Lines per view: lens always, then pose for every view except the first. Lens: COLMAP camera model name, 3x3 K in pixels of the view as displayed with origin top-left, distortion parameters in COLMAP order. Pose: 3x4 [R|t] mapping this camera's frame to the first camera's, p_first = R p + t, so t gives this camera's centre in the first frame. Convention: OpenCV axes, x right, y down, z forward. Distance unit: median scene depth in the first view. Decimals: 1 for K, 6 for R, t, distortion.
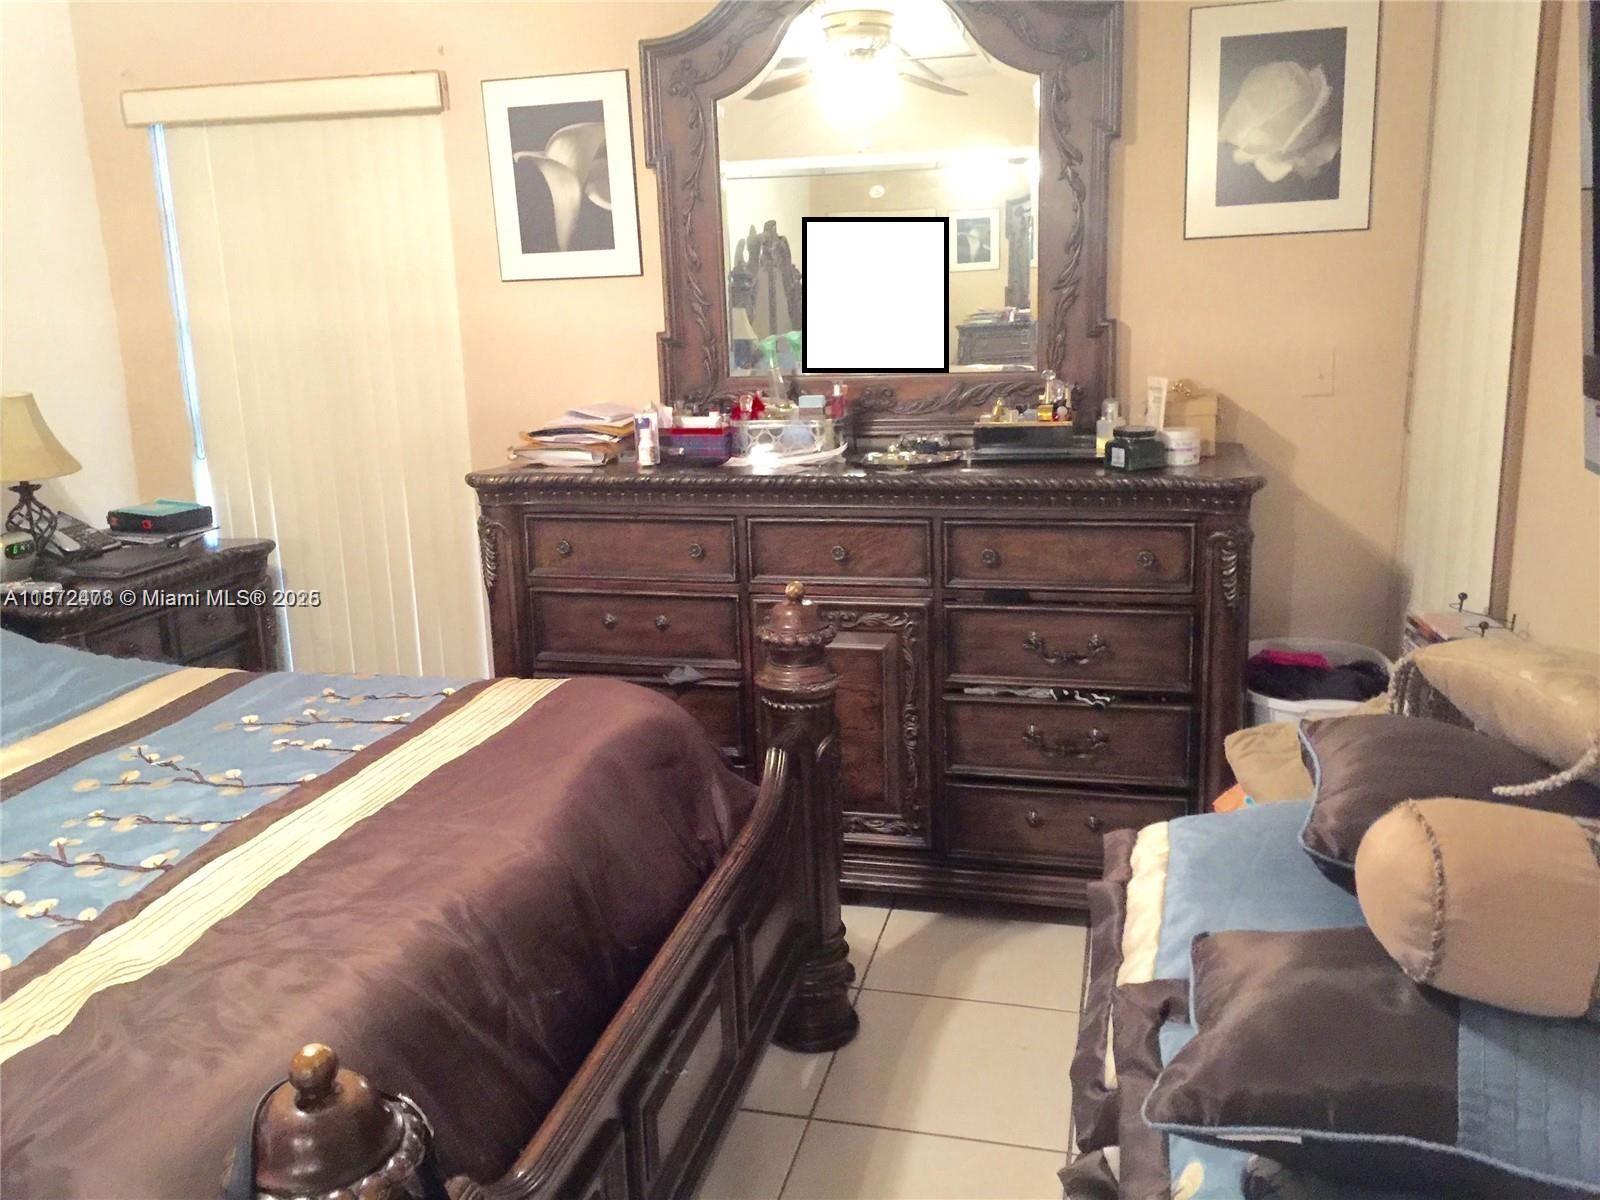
lens RADIAL K [[1373.4, 0, 754.2], [0, 1373.4, 584.7], [0, 0, 1]] dist [0.080169, -0.078305]
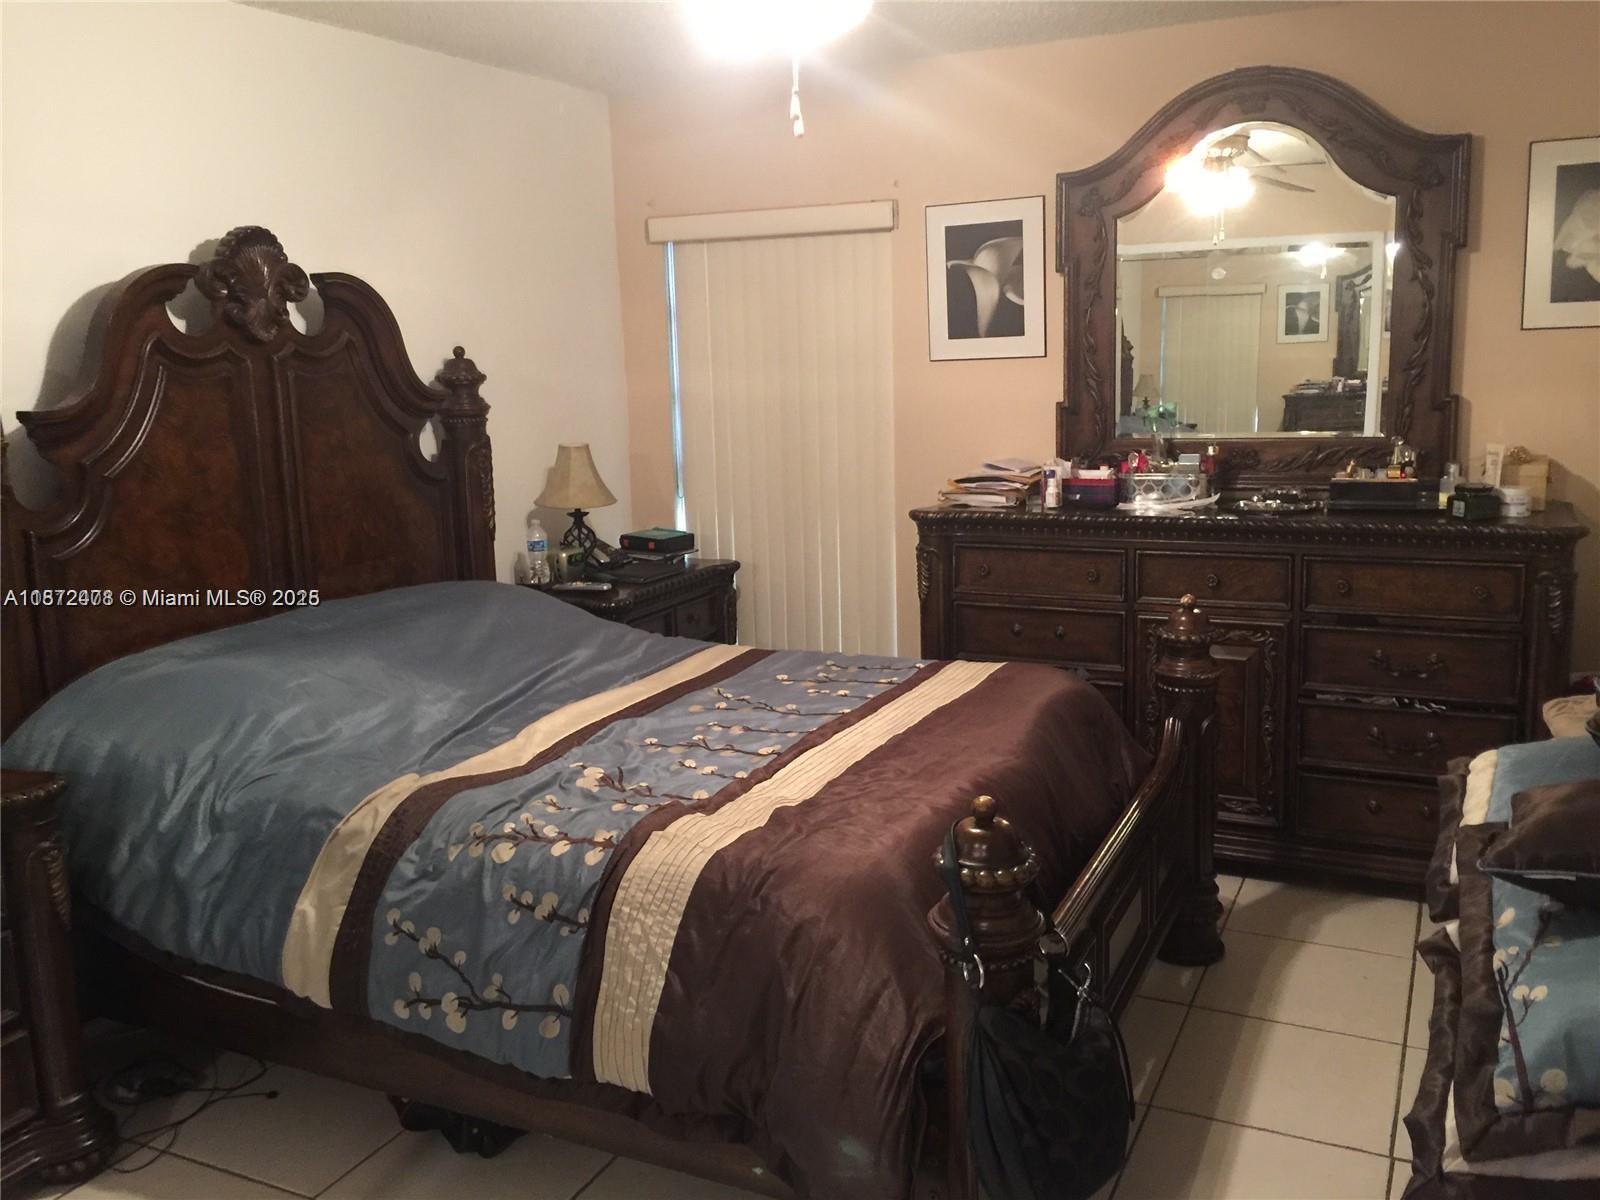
lens RADIAL K [[1373.4, 0, 798.1], [0, 1373.4, 595.7], [0, 0, 1]] dist [0.080169, -0.078305]
pose [[0.984094, 0.036894, -0.173777, -0.087489], [-0.043416, 0.998482, -0.033883, 0.048509], [0.172264, 0.040888, 0.984202, -0.288288]]
